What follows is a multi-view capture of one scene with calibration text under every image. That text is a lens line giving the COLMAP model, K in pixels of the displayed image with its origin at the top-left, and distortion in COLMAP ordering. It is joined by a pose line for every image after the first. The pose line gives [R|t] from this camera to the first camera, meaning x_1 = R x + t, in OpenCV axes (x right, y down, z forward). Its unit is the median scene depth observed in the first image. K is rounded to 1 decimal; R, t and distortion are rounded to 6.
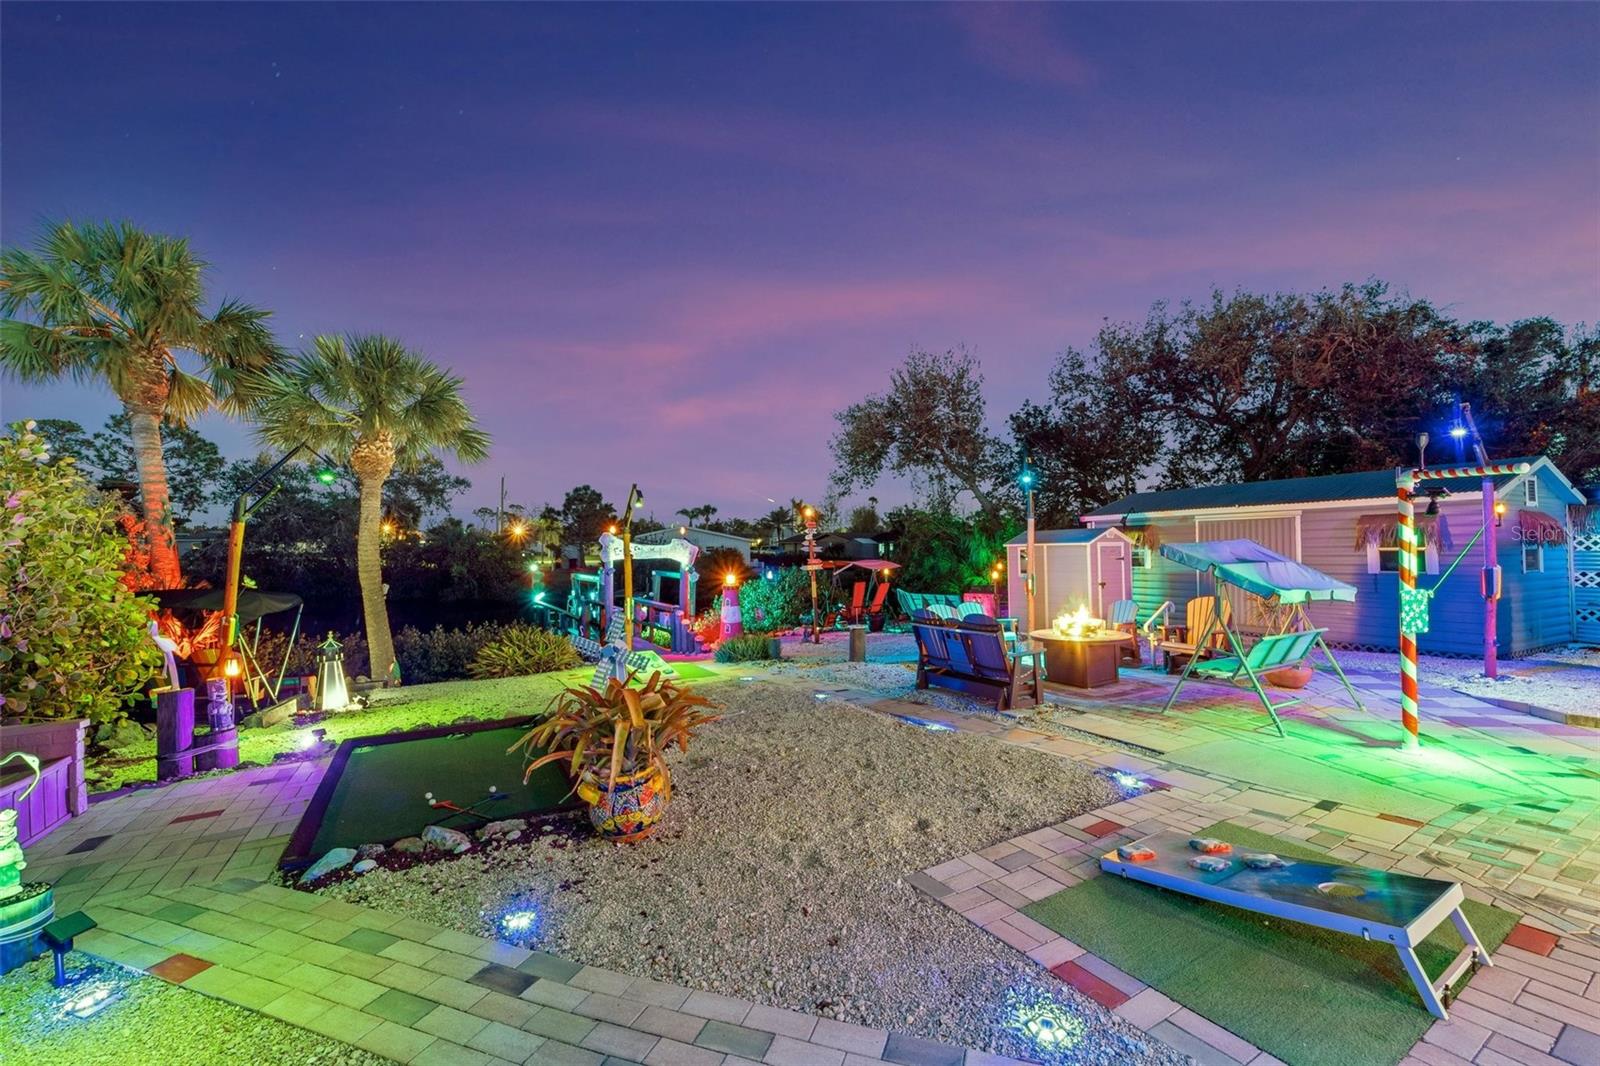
lens RADIAL K [[647.5, 0, 795.7], [0, 647.5, 539.6], [0, 0, 1]] dist [0.000516, 0.000299]
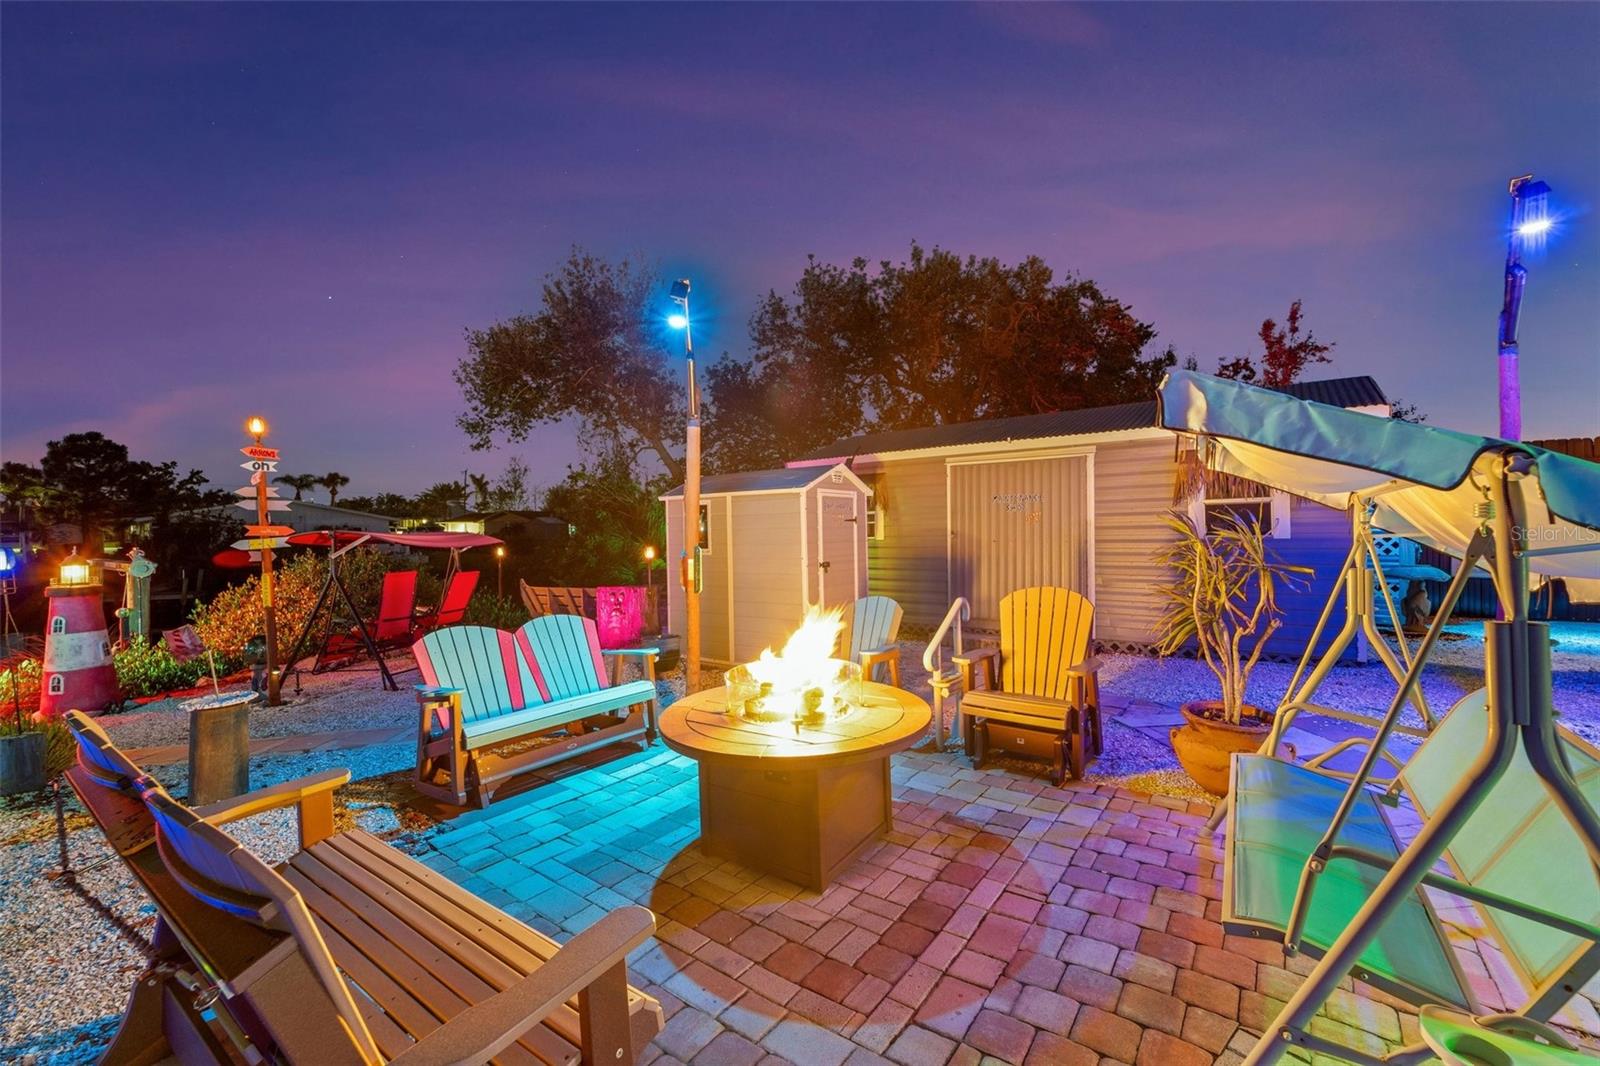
lens RADIAL K [[647.5, 0, 795.7], [0, 647.5, 539.6], [0, 0, 1]] dist [0.000516, 0.000299]
pose [[0.905185, -0.006678, 0.424966, 0.163686], [-0.003710, 0.999714, 0.023613, 0.025769], [-0.425002, -0.022951, 0.904901, 0.386534]]
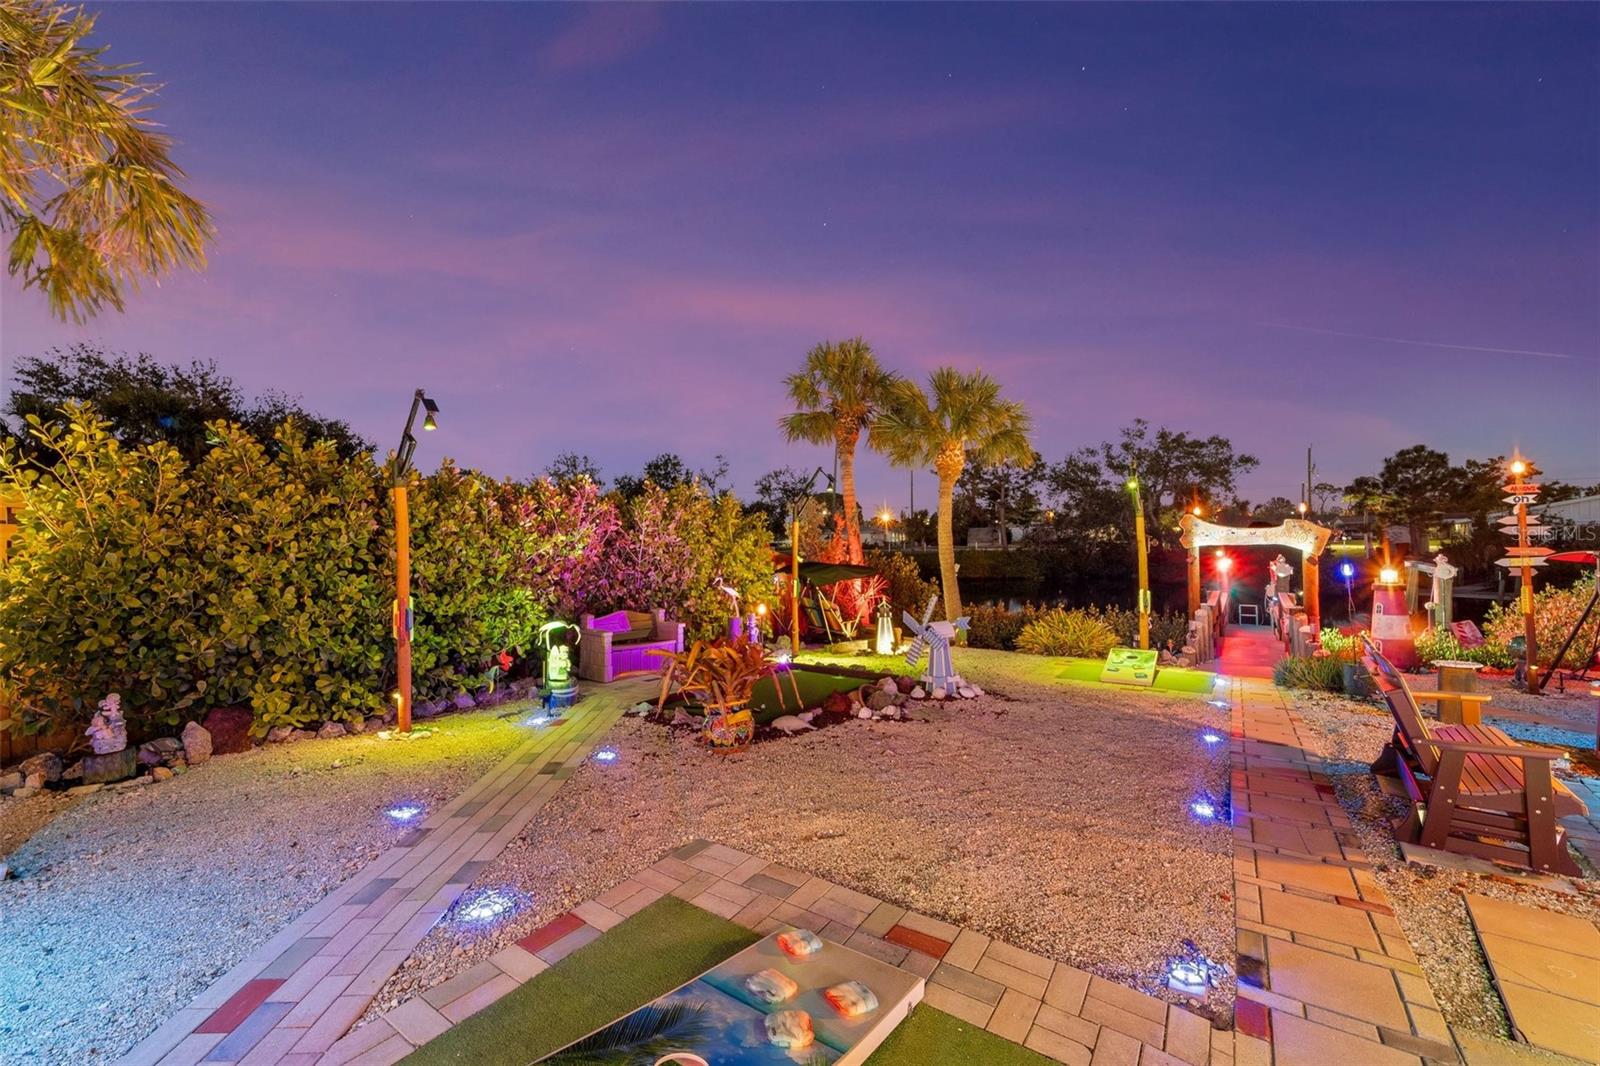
lens RADIAL K [[645.8, 0, 800.0], [0, 645.8, 533.0], [0, 0, 1]] dist [0.002255, 0.000352]
pose [[0.404386, -0.010337, -0.914530, 0.276823], [0.024136, 0.999708, -0.000627, 0.001533], [0.914270, -0.021820, 0.404517, 0.160052]]
